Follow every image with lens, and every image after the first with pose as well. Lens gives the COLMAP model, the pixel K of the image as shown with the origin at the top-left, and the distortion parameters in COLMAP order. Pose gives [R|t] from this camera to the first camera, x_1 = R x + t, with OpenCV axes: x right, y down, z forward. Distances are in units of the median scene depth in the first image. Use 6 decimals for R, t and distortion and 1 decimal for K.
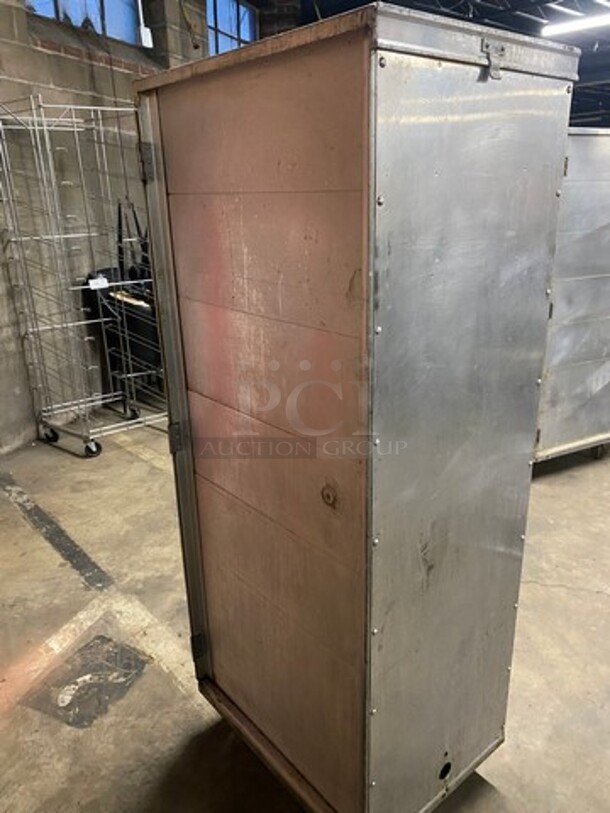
lens RADIAL K [[615.6, 0, 313.8], [0, 615.6, 420.5], [0, 0, 1]] dist [0.002435, -0.004606]
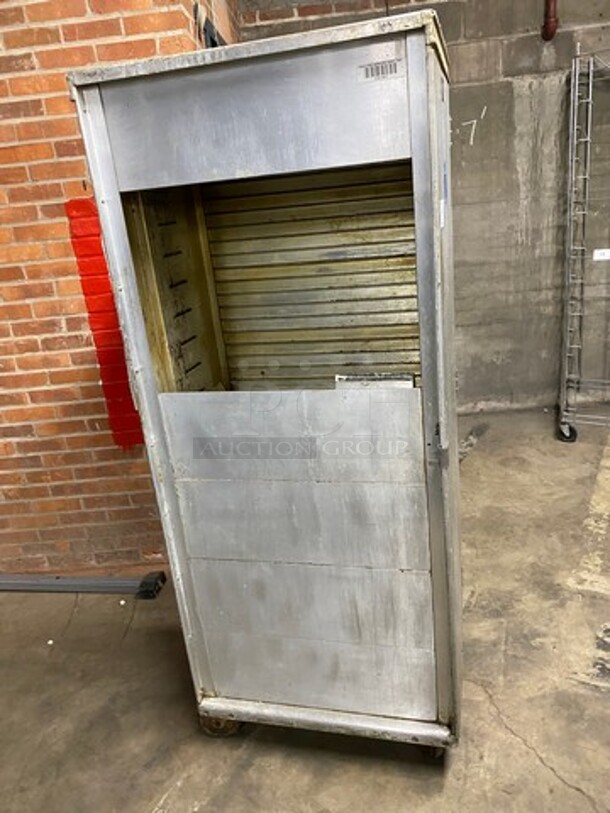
lens RADIAL K [[616.0, 0, 305.0], [0, 616.0, 406.5], [0, 0, 1]] dist [-0.002119, 0.002467]
pose [[0.316131, 0.298113, -0.900661, 0.332173], [-0.239224, 0.943719, 0.228398, -0.107028], [0.918059, 0.143256, 0.369655, 0.295763]]
